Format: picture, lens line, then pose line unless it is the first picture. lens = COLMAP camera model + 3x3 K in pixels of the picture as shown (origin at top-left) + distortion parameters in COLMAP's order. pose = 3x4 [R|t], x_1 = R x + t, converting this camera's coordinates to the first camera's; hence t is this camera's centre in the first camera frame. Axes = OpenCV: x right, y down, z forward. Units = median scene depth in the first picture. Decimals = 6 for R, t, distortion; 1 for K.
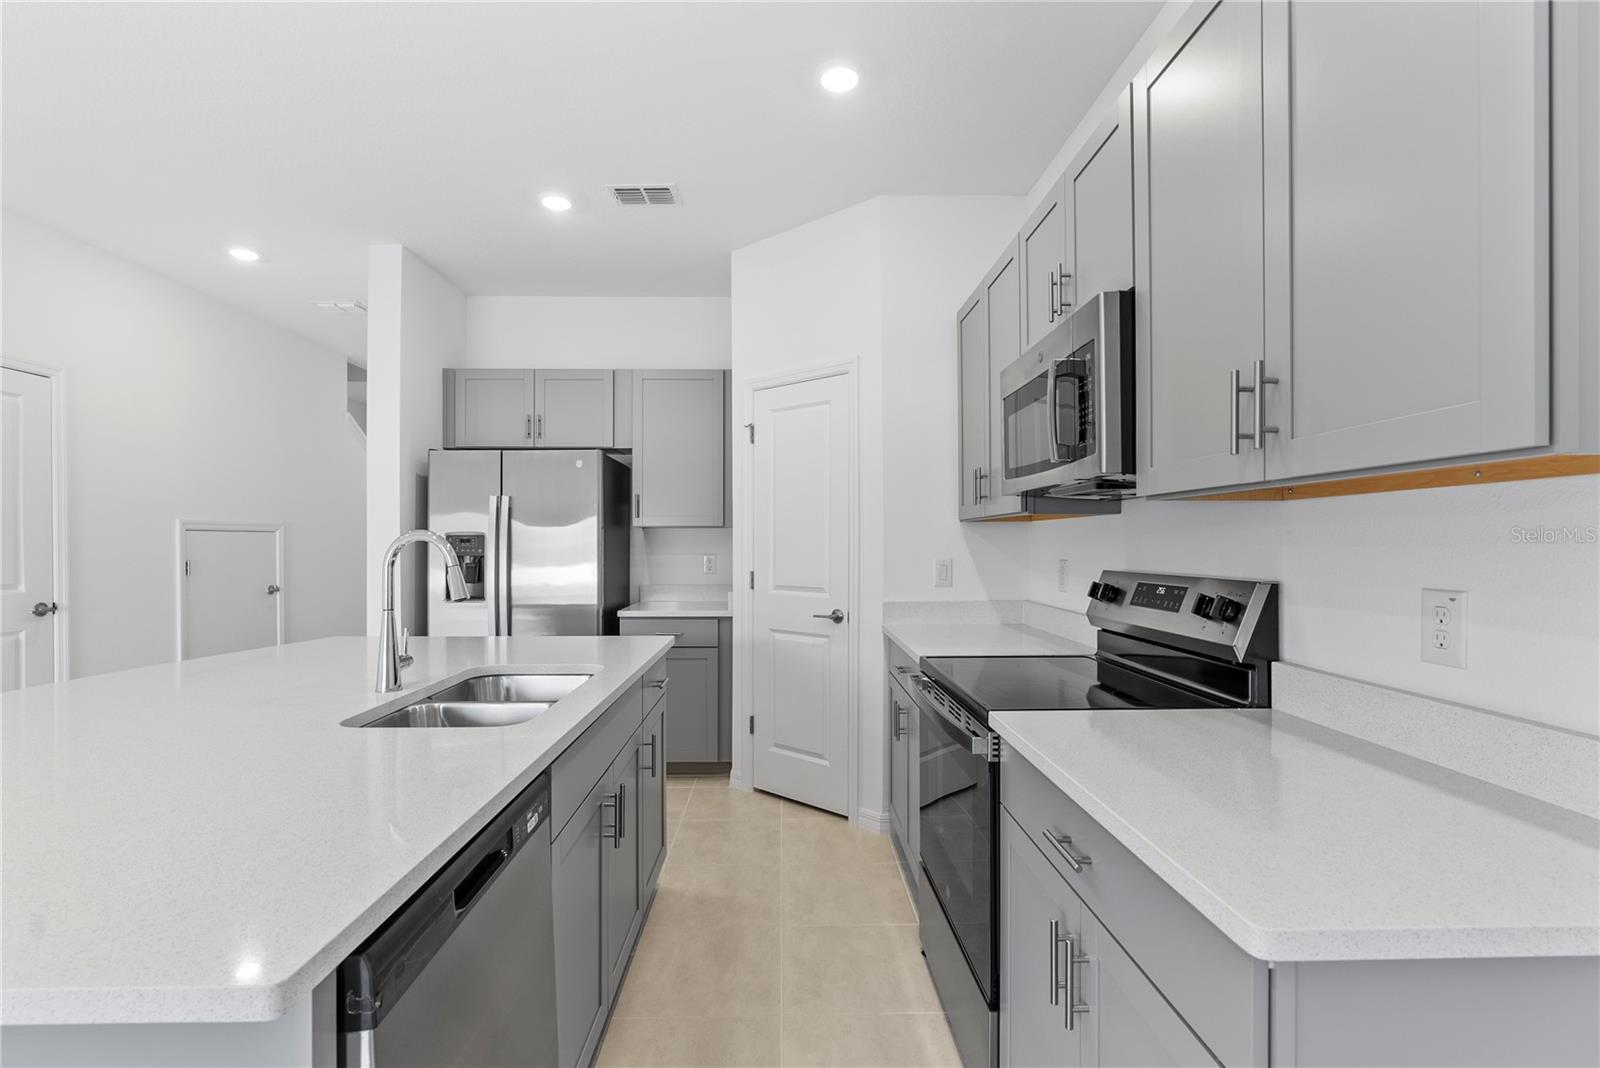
lens RADIAL K [[725.8, 0, 801.6], [0, 725.8, 543.7], [0, 0, 1]] dist [-0.004534, 0.001780]
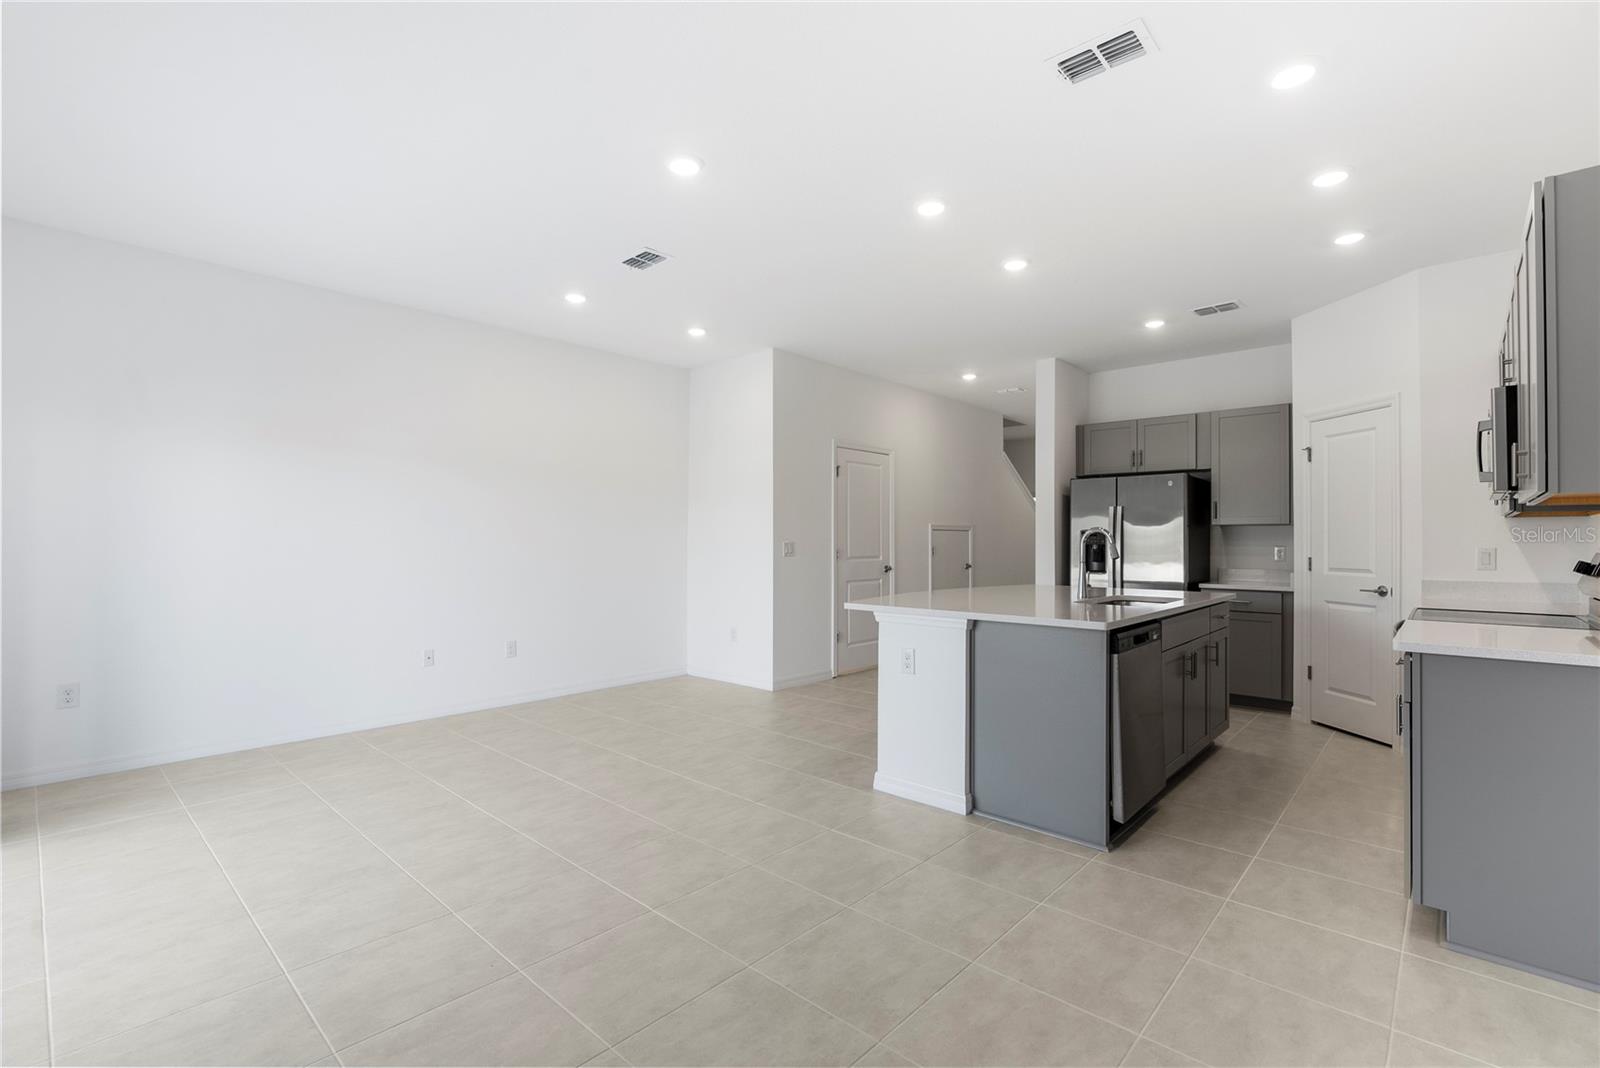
lens RADIAL K [[725.8, 0, 796.1], [0, 725.8, 534.7], [0, 0, 1]] dist [-0.004534, 0.001780]
pose [[0.719502, -0.003467, -0.694482, 0.174955], [-0.005155, 0.999933, -0.010332, 0.014957], [0.694472, 0.011014, 0.719436, -0.605028]]
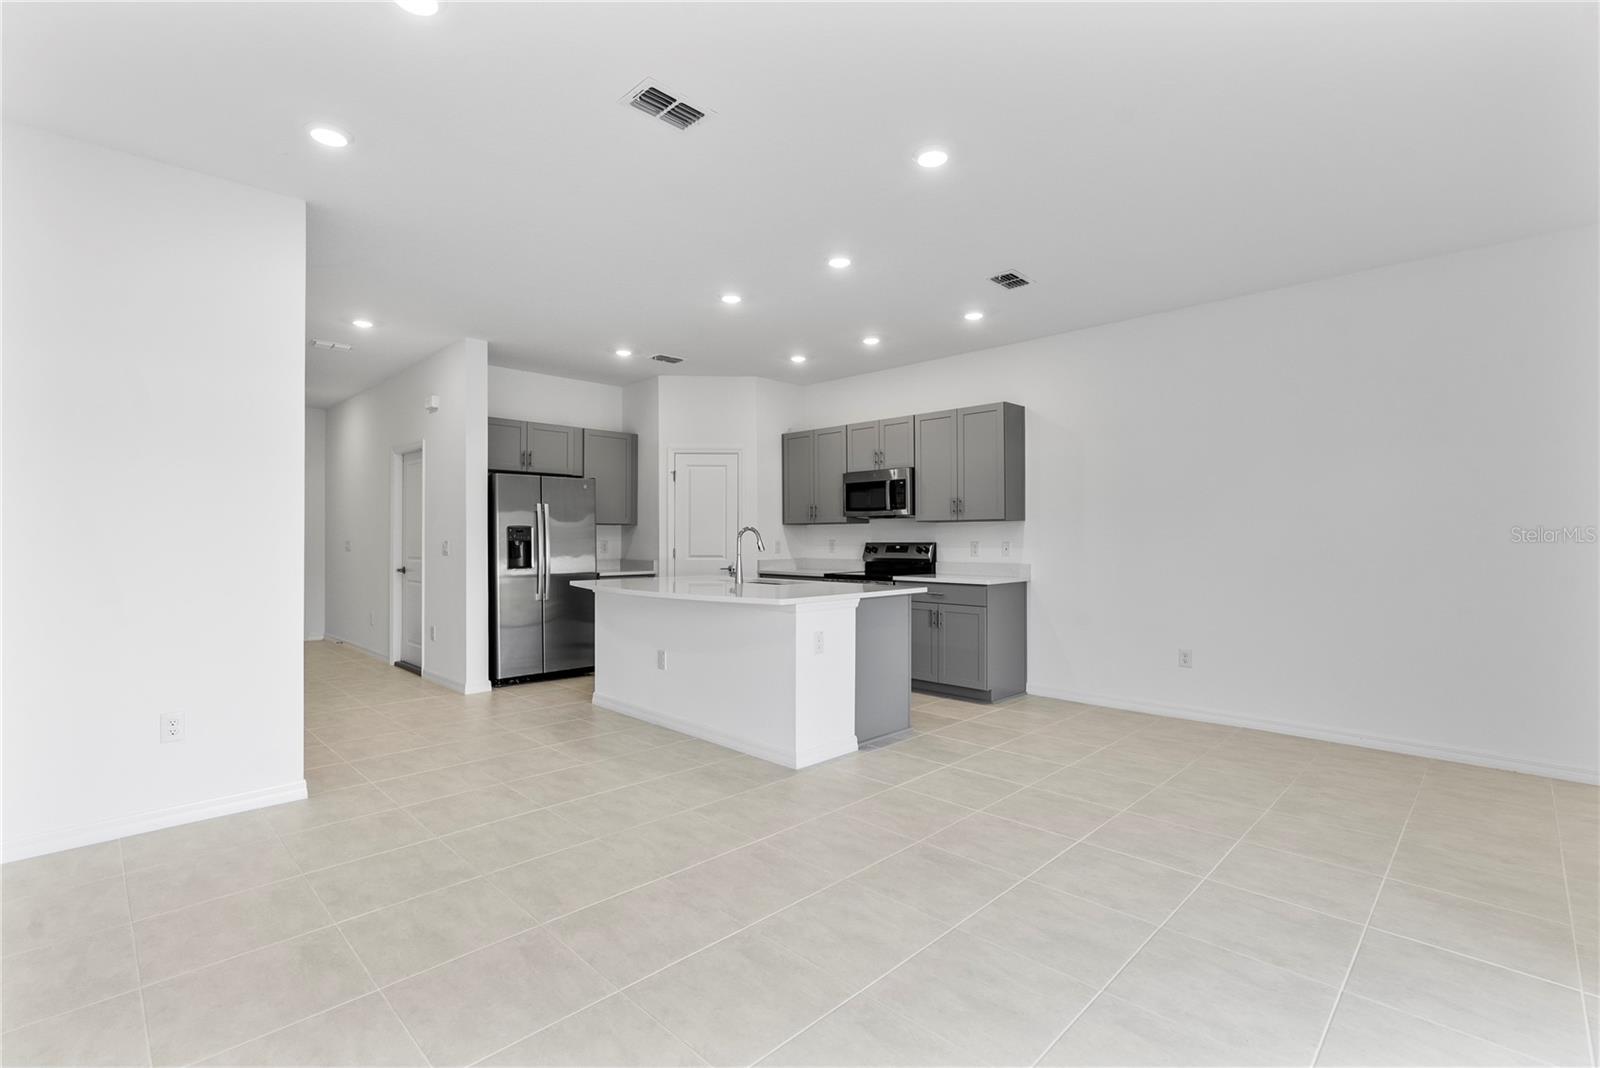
lens RADIAL K [[725.8, 0, 799.0], [0, 725.8, 533.0], [0, 0, 1]] dist [-0.004534, 0.001780]
pose [[0.720399, 0.006011, 0.693534, -1.132709], [0.001015, 0.999952, -0.009722, 0.016019], [-0.693559, 0.007708, 0.720359, -0.583203]]
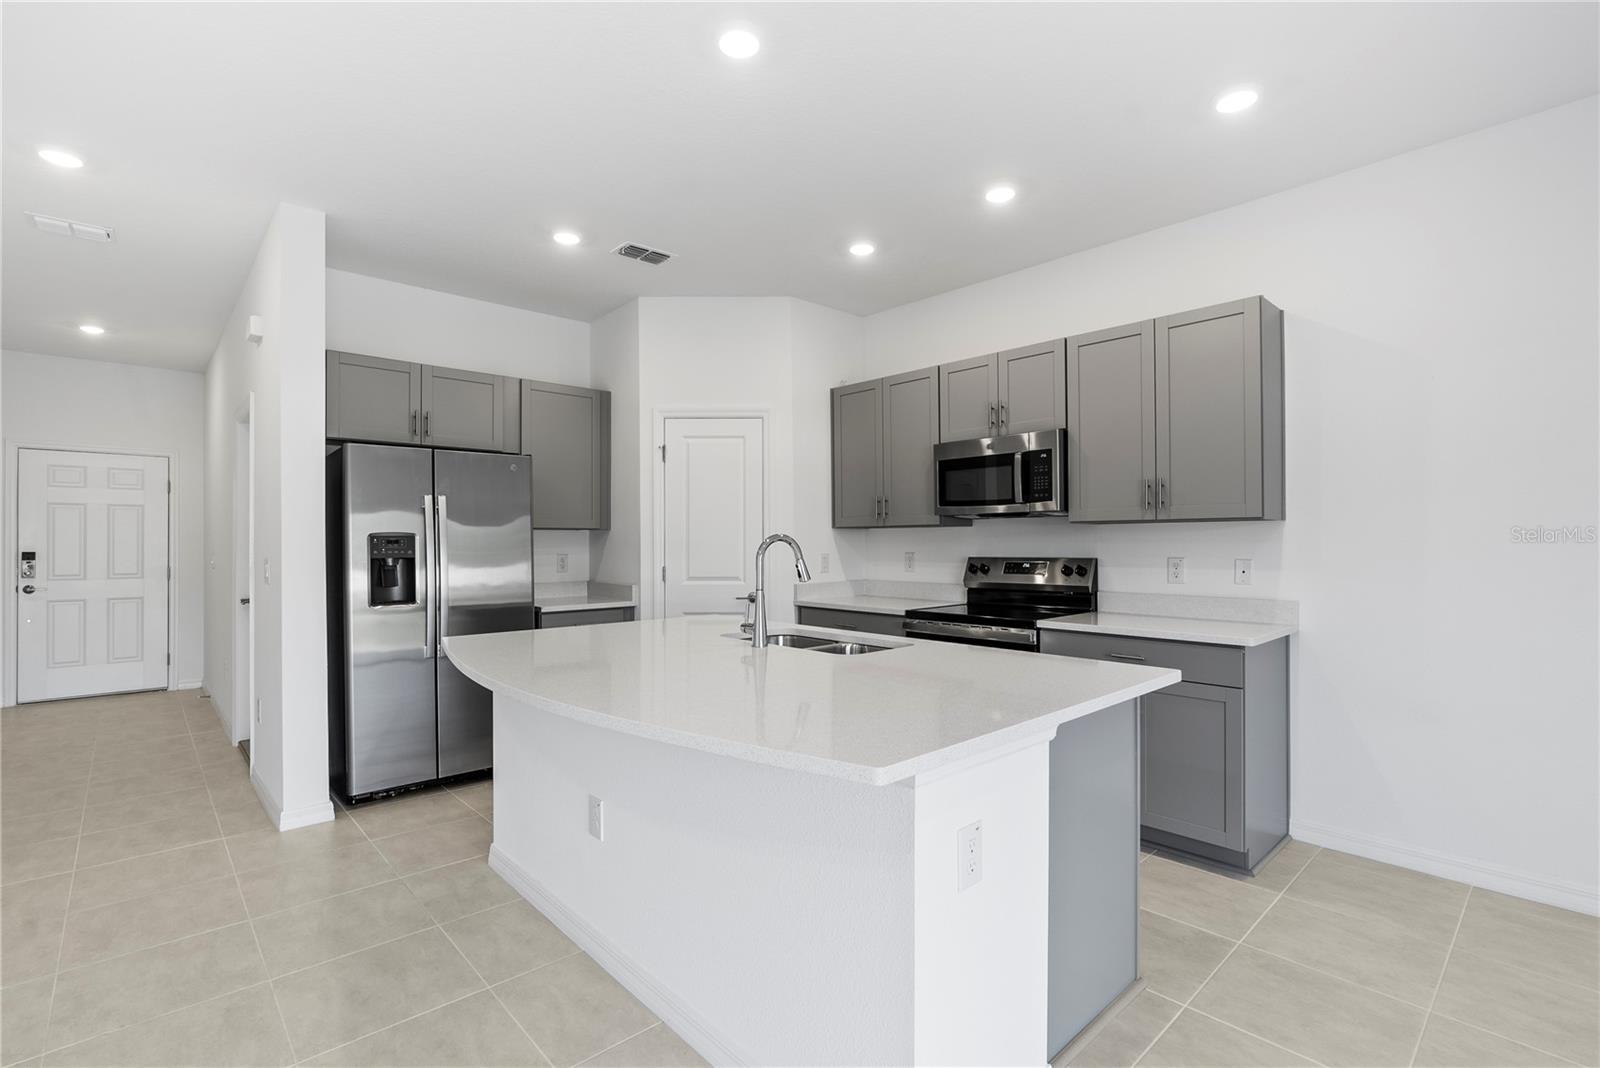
lens RADIAL K [[725.8, 0, 803.5], [0, 725.8, 539.0], [0, 0, 1]] dist [-0.004534, 0.001780]
pose [[0.746936, 0.000762, 0.664895, -0.692411], [0.004085, 0.999975, -0.005735, -0.000024], [-0.664883, 0.006999, 0.746915, -0.061583]]
